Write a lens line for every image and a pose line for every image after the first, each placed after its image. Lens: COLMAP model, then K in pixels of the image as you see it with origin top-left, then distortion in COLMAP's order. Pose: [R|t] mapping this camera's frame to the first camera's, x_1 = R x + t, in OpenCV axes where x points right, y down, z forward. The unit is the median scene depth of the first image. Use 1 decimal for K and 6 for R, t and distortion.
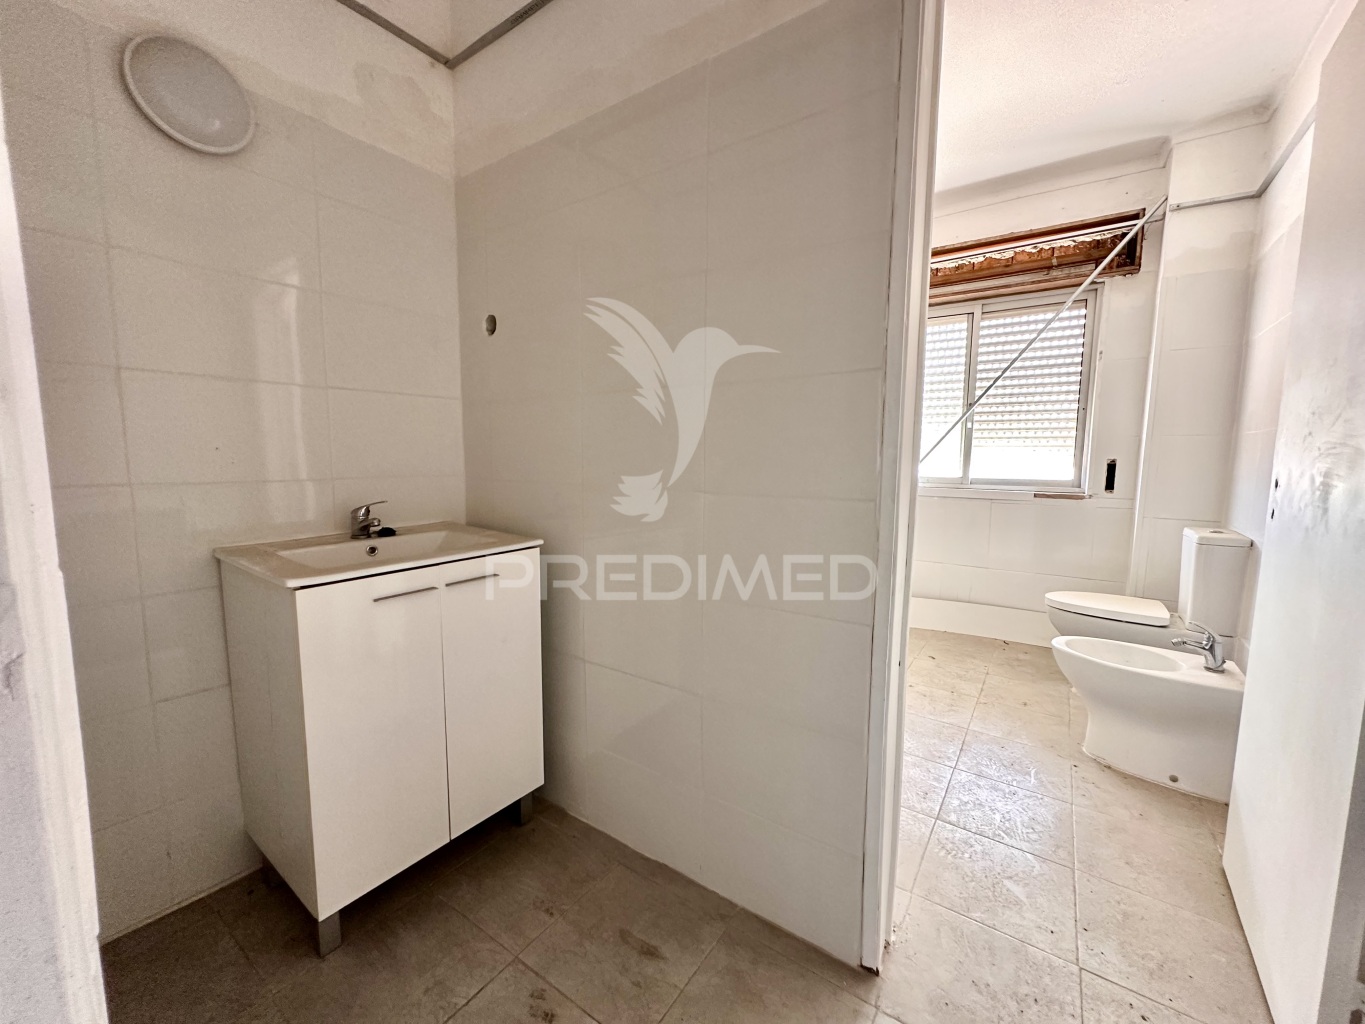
lens RADIAL K [[536.7, 0, 685.5], [0, 536.7, 510.3], [0, 0, 1]] dist [-0.001203, 0.000412]
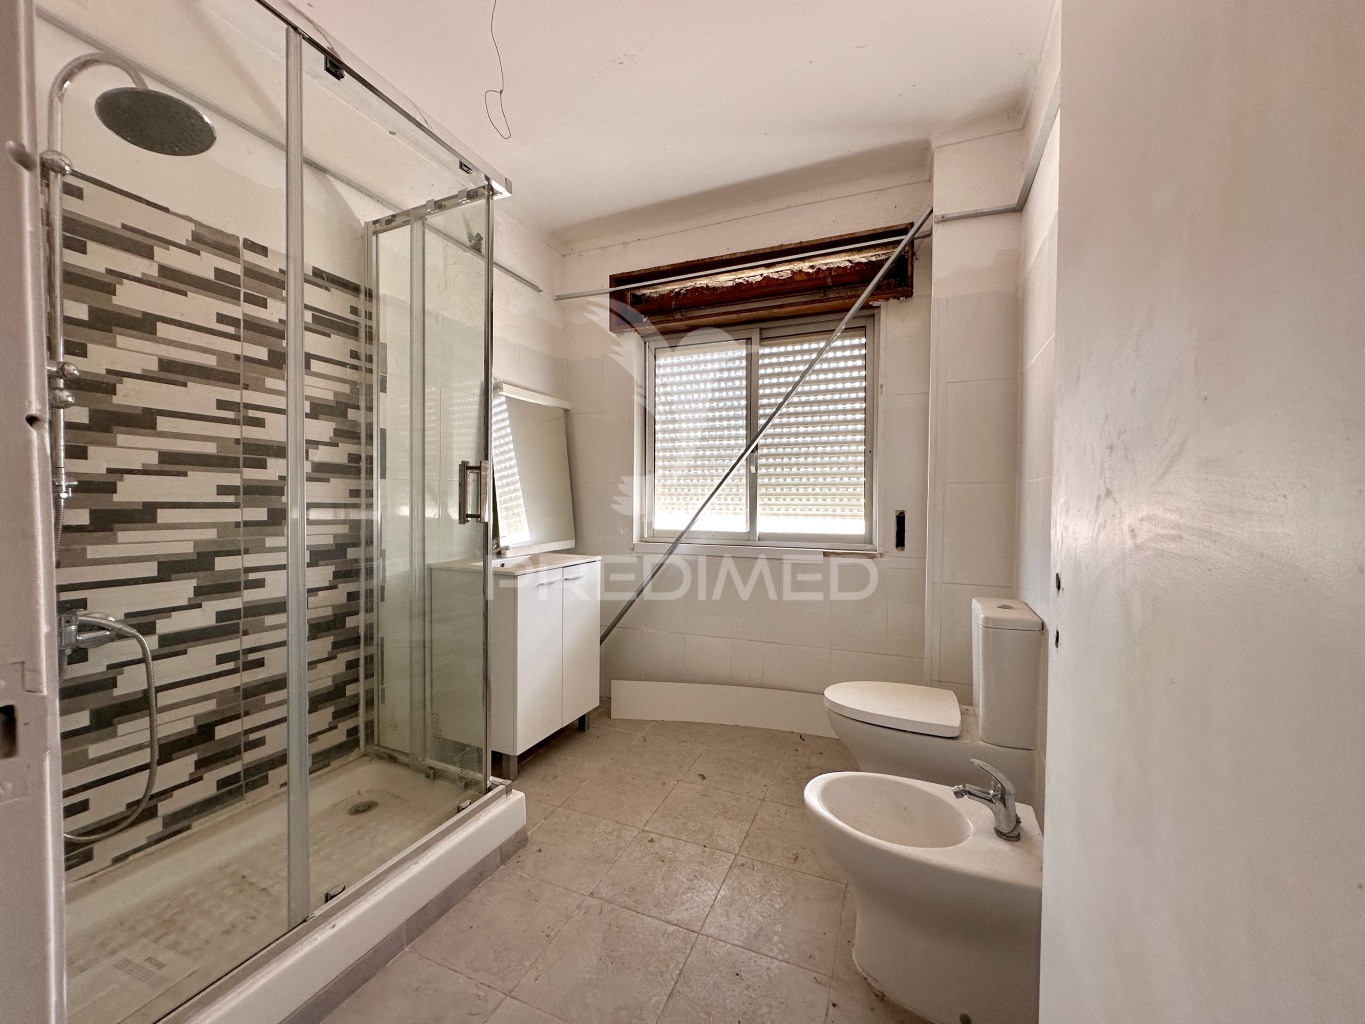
lens RADIAL K [[536.7, 0, 683.2], [0, 536.7, 511.3], [0, 0, 1]] dist [-0.001203, 0.000412]
pose [[0.977269, -0.011812, 0.211674, 0.285345], [0.028194, 0.996819, -0.074543, -0.041132], [-0.210121, 0.078817, 0.974493, 0.252336]]
